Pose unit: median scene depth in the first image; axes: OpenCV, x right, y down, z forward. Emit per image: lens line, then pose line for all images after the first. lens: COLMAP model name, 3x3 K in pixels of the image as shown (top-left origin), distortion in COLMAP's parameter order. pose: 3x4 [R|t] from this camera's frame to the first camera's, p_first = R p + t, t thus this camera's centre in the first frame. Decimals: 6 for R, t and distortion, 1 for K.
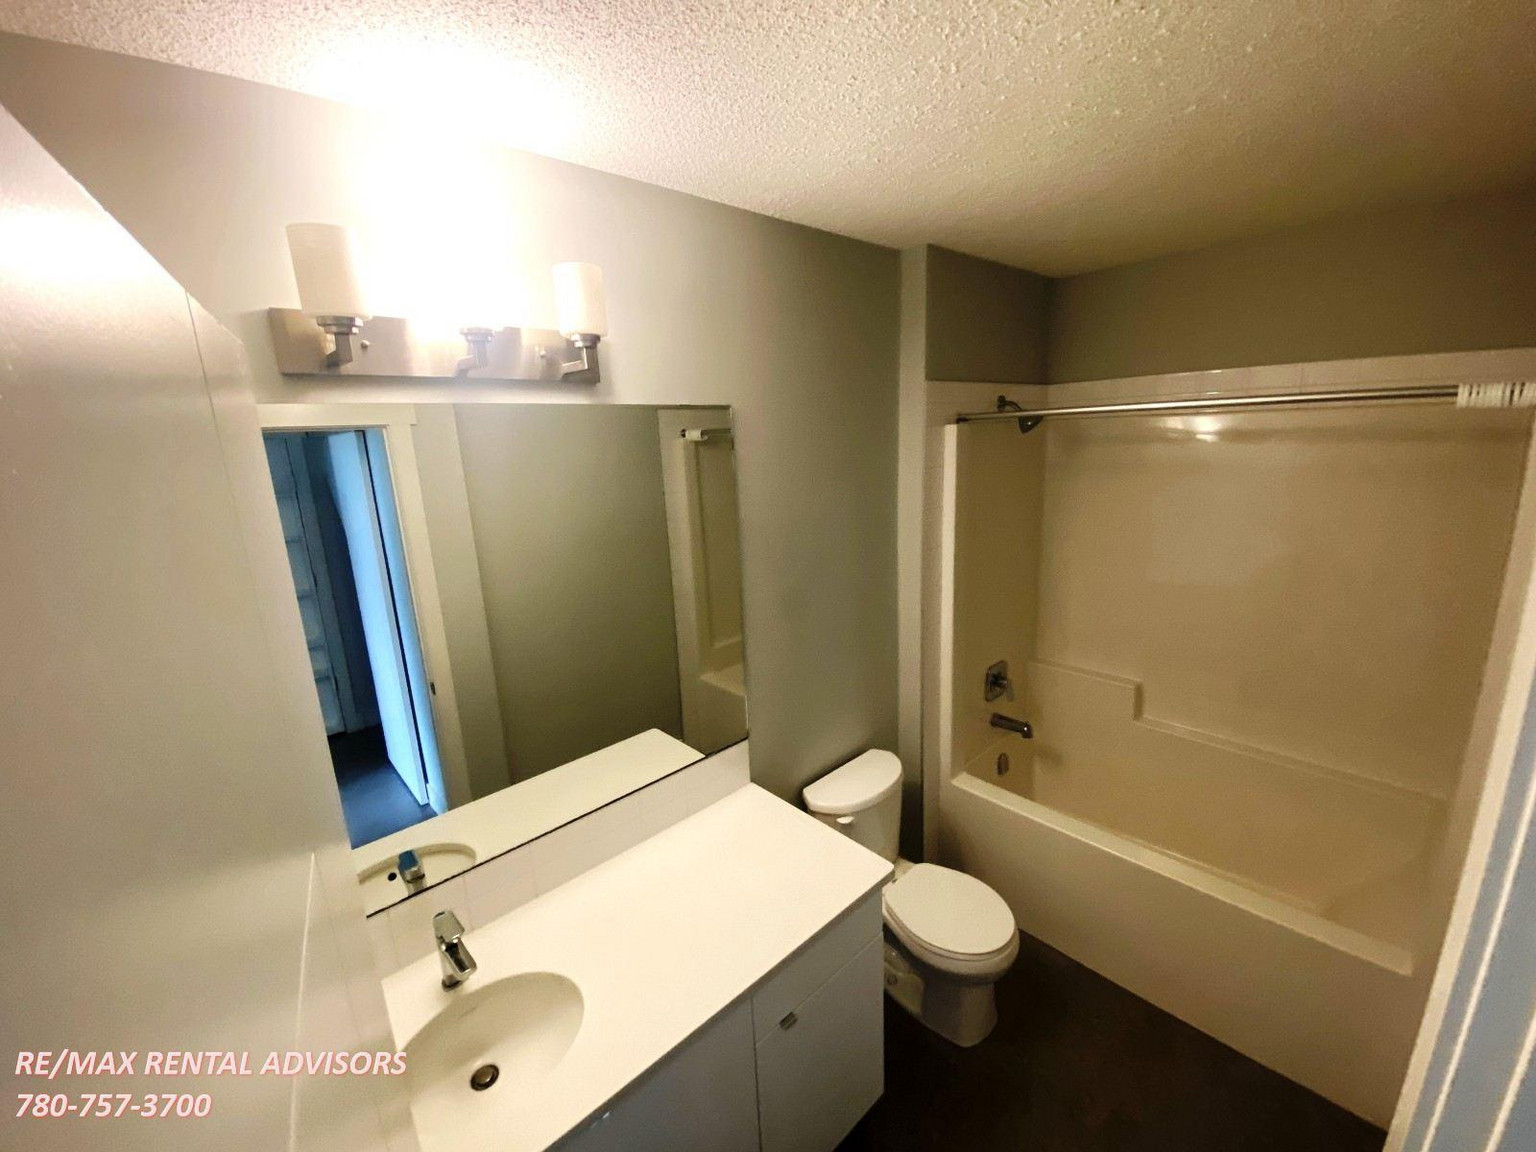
lens RADIAL K [[613.4, 0, 763.0], [0, 613.4, 564.6], [0, 0, 1]] dist [0.007166, -0.011732]
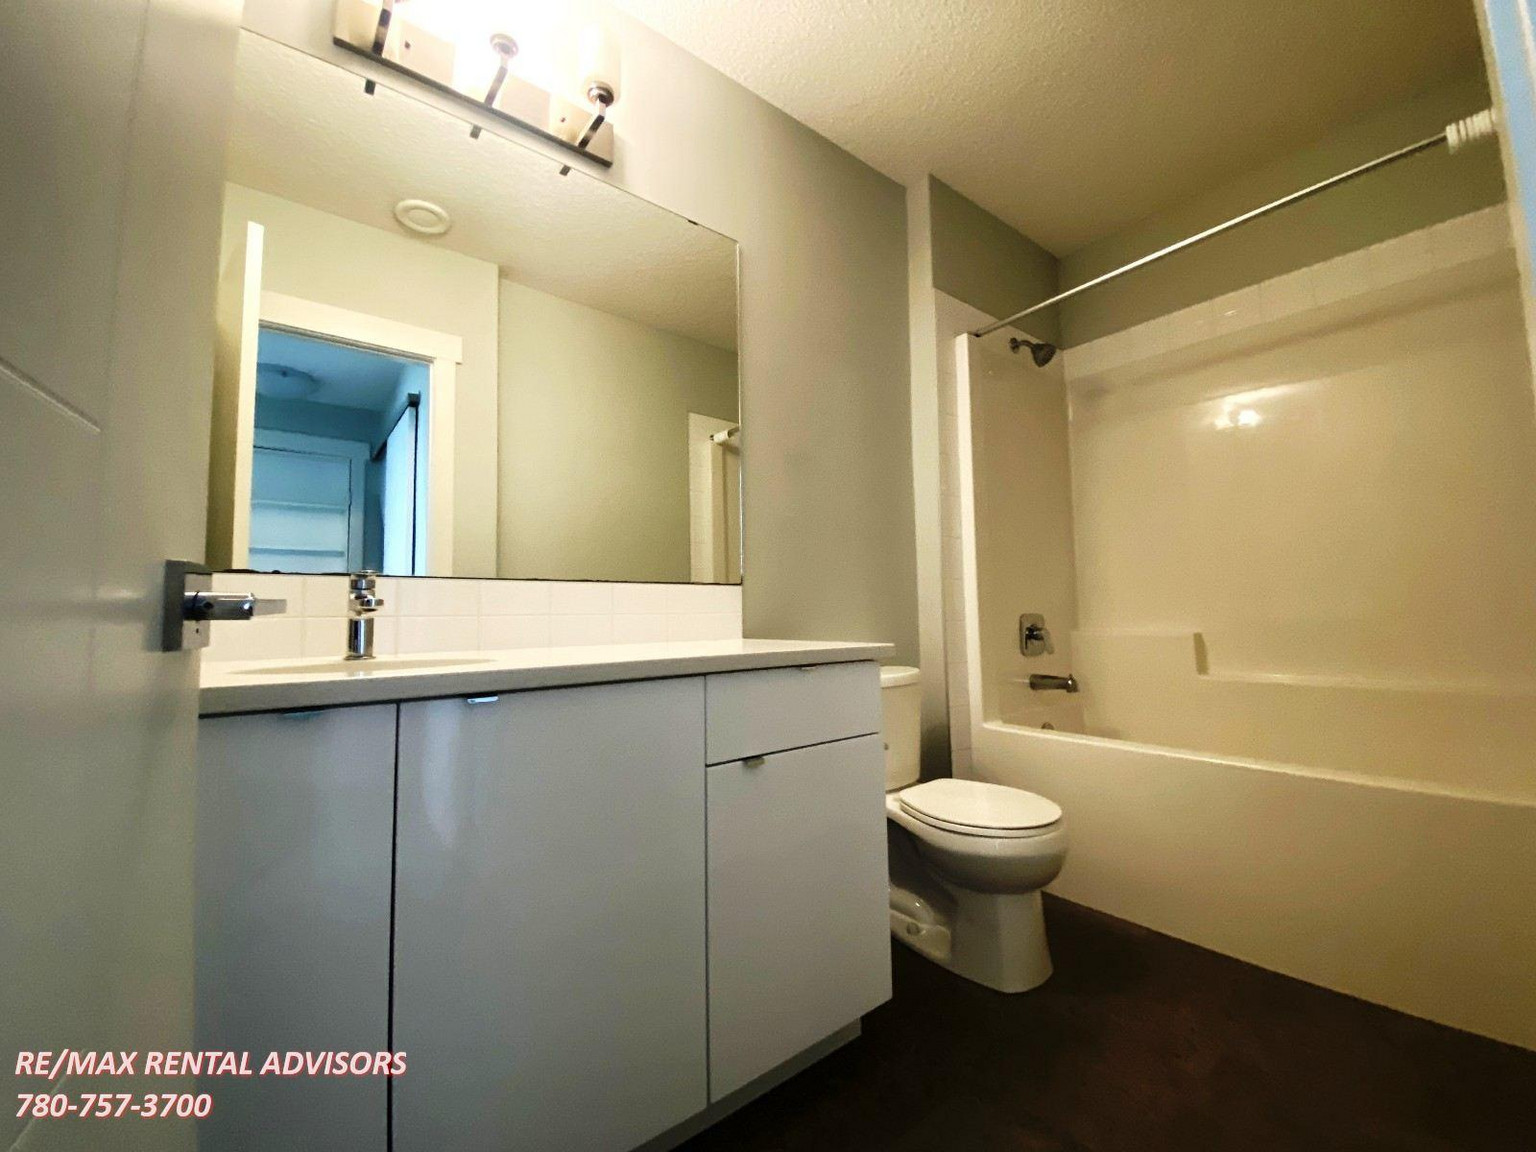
lens RADIAL K [[613.4, 0, 764.1], [0, 613.4, 572.9], [0, 0, 1]] dist [0.007166, -0.011732]
pose [[0.996722, 0.030067, -0.075102, 0.059597], [-0.050192, 0.957915, -0.282629, 0.405916], [0.063443, 0.285472, 0.956285, 0.100576]]
